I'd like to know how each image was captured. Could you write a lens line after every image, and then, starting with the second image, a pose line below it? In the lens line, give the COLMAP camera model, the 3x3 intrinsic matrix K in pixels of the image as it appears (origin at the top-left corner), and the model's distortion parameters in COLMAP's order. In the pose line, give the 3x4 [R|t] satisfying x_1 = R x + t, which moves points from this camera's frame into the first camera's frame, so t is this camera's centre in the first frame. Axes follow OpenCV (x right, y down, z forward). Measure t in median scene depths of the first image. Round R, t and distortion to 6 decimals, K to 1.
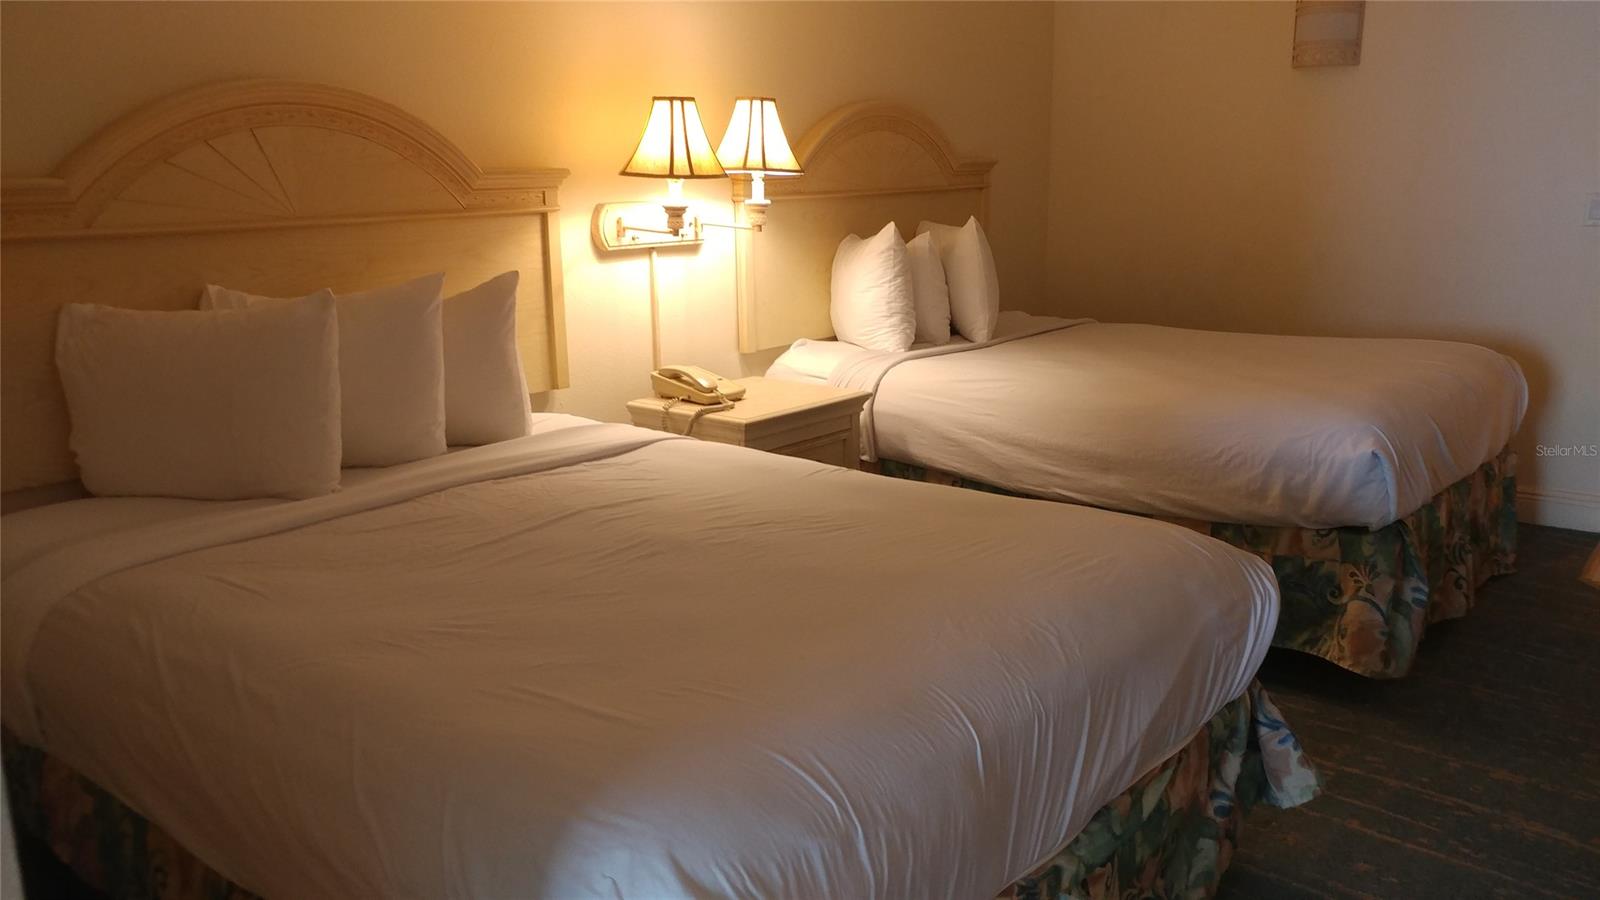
lens RADIAL K [[1310.2, 0, 806.7], [0, 1310.2, 457.6], [0, 0, 1]] dist [0.003724, 0.014265]
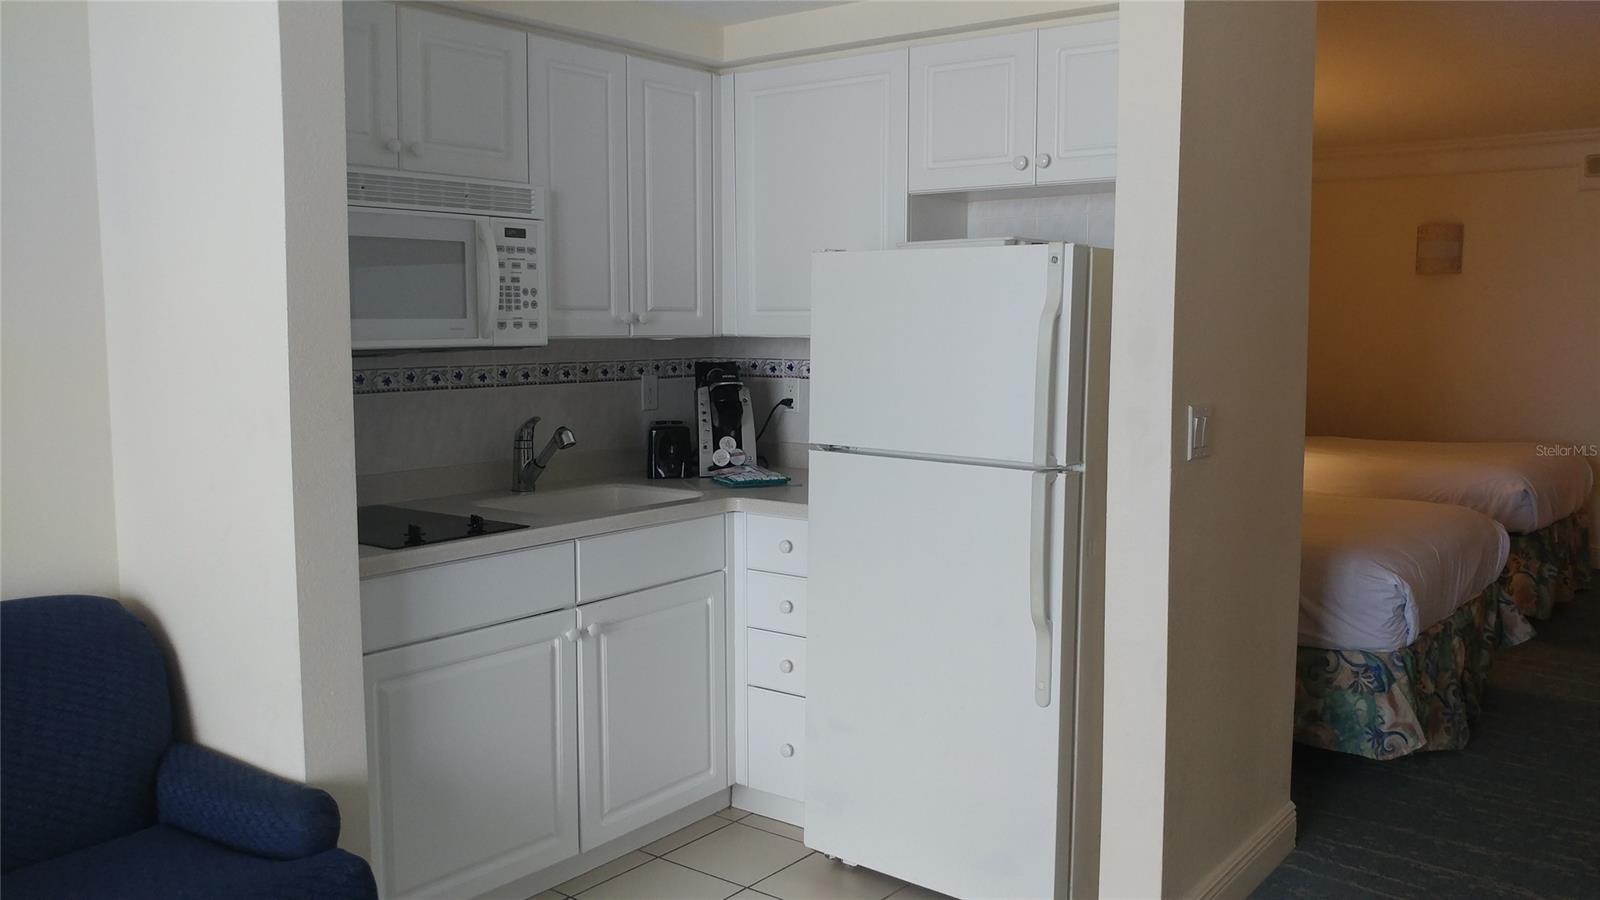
lens RADIAL K [[1310.2, 0, 799.9], [0, 1310.2, 447.7], [0, 0, 1]] dist [0.003724, 0.014265]
pose [[0.999829, 0.016723, 0.007923, -0.571151], [-0.015503, 0.990752, -0.134800, 0.195777], [-0.010104, 0.134654, 0.990841, -0.775171]]
